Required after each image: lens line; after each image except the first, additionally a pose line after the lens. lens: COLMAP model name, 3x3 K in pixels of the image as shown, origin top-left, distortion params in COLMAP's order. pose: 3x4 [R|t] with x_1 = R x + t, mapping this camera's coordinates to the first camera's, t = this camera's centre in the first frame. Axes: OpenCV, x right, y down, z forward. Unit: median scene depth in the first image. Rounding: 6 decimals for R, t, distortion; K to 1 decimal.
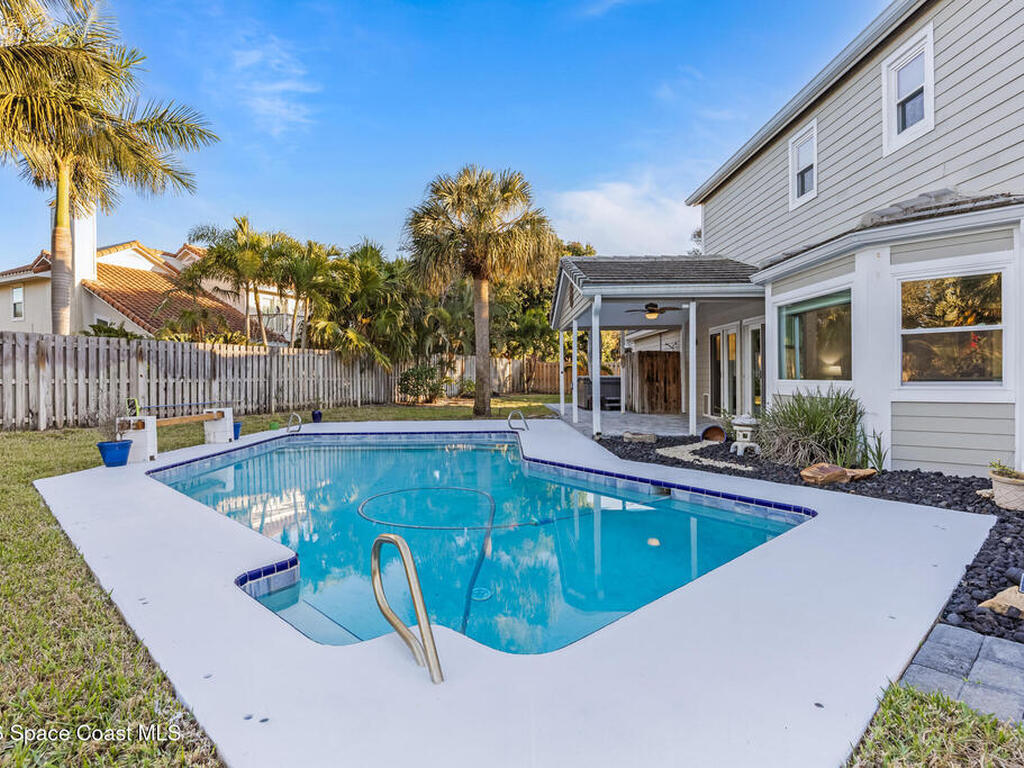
lens RADIAL K [[553.8, 0, 507.0], [0, 553.8, 376.4], [0, 0, 1]] dist [-0.006640, -0.000709]
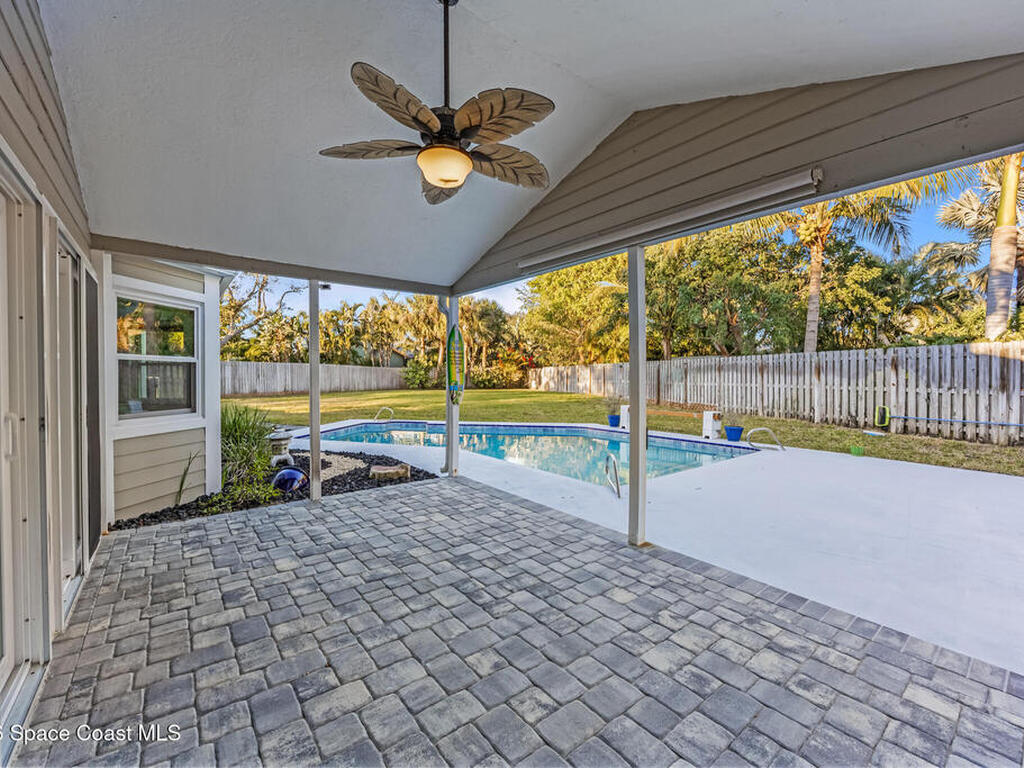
lens RADIAL K [[444.9, 0, 513.8], [0, 444.9, 380.2], [0, 0, 1]] dist [-0.002304, -0.000270]
pose [[-0.789372, 0.011090, -0.613814, 0.392356], [0.004677, 0.999916, 0.012052, -0.023001], [0.613897, 0.006643, -0.789358, 1.285333]]
